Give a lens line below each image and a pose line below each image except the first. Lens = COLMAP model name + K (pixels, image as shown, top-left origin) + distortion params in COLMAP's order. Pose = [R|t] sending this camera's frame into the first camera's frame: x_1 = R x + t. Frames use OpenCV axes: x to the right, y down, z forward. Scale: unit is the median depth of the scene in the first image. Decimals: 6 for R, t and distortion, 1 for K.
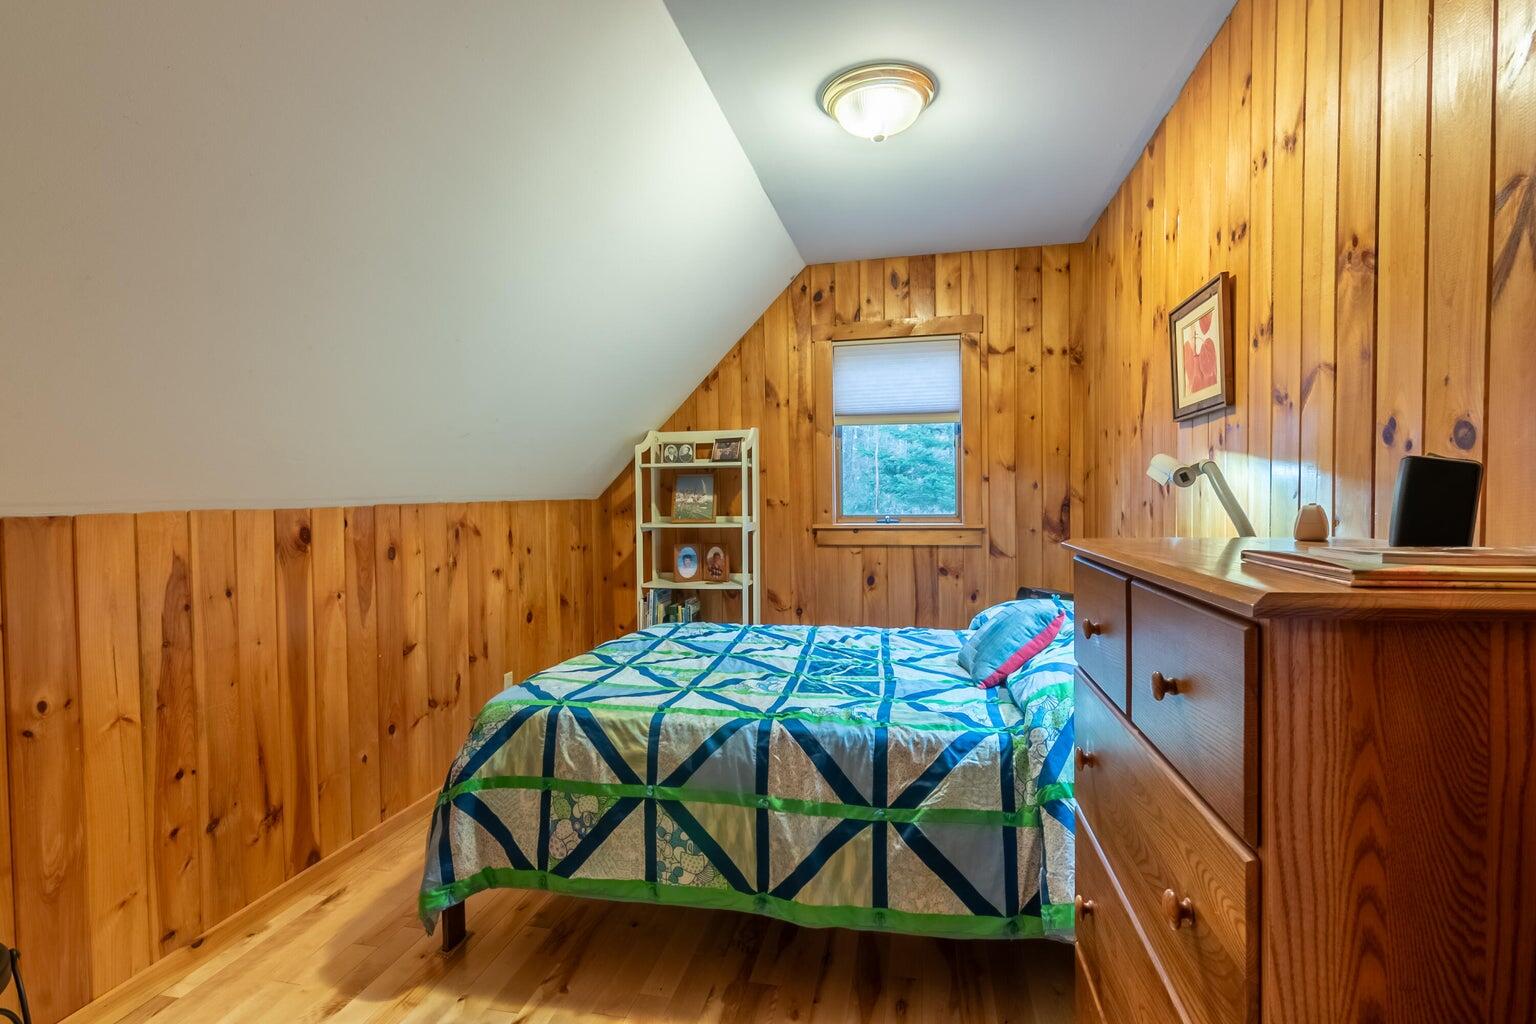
lens RADIAL K [[743.3, 0, 766.1], [0, 743.3, 518.3], [0, 0, 1]] dist [0.000519, -0.000063]
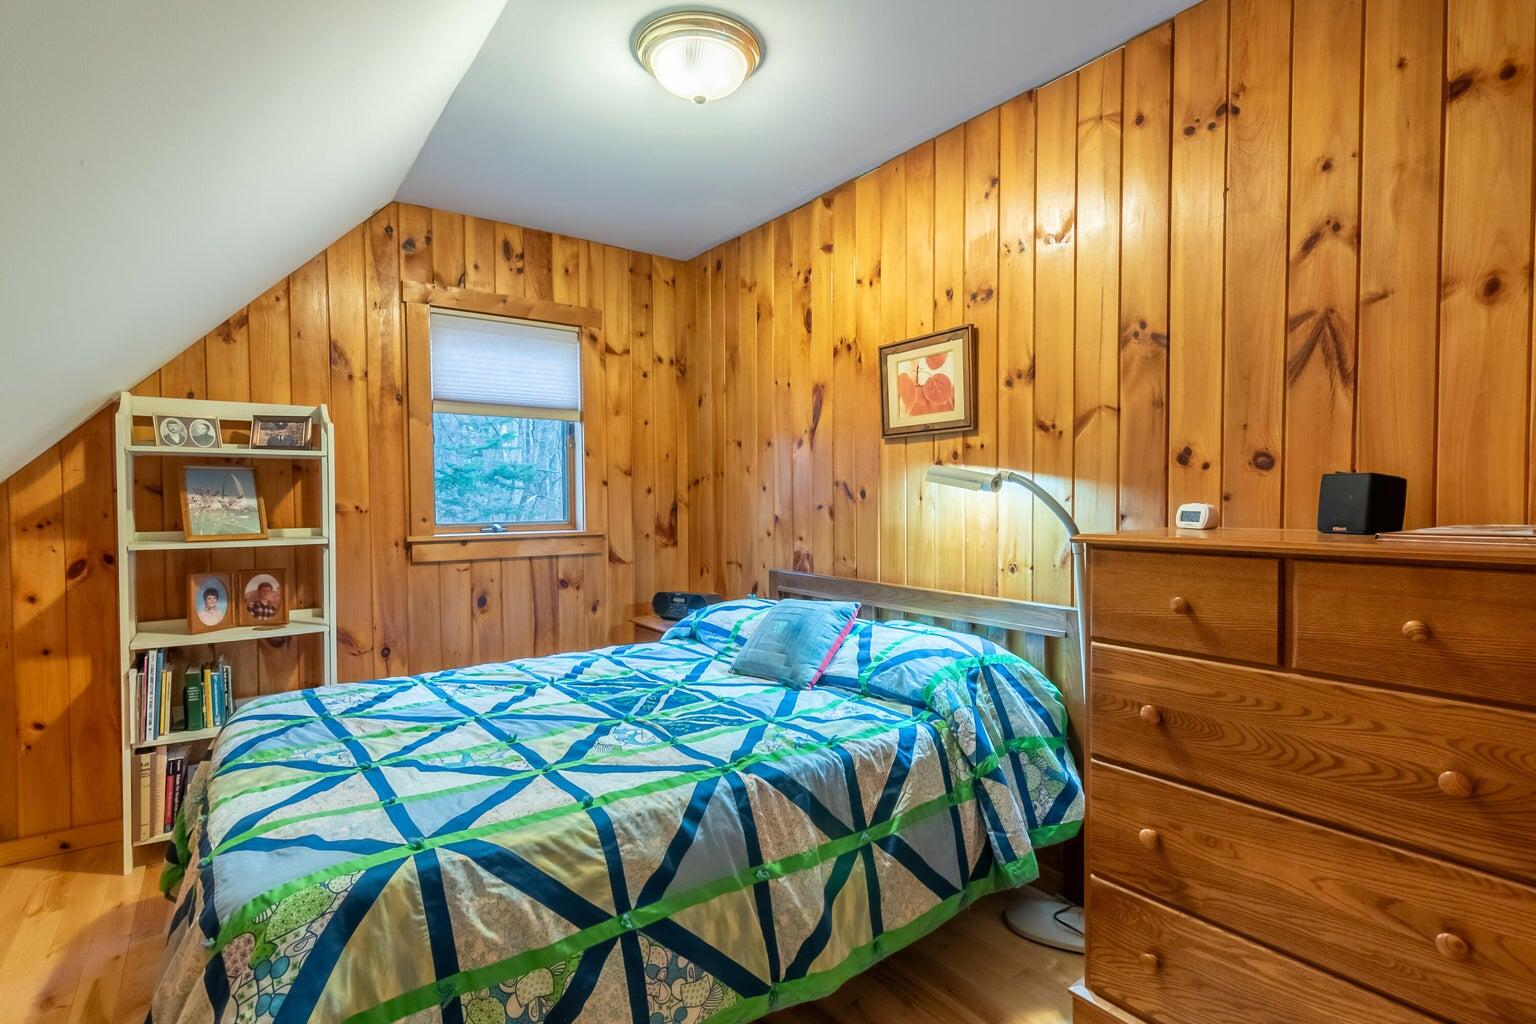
lens RADIAL K [[743.3, 0, 766.1], [0, 743.3, 518.3], [0, 0, 1]] dist [0.000519, -0.000063]
pose [[0.656627, -0.013323, 0.754098, -0.347216], [0.021237, 0.999774, -0.000829, -0.003048], [-0.753917, 0.016559, 0.656761, 0.261093]]
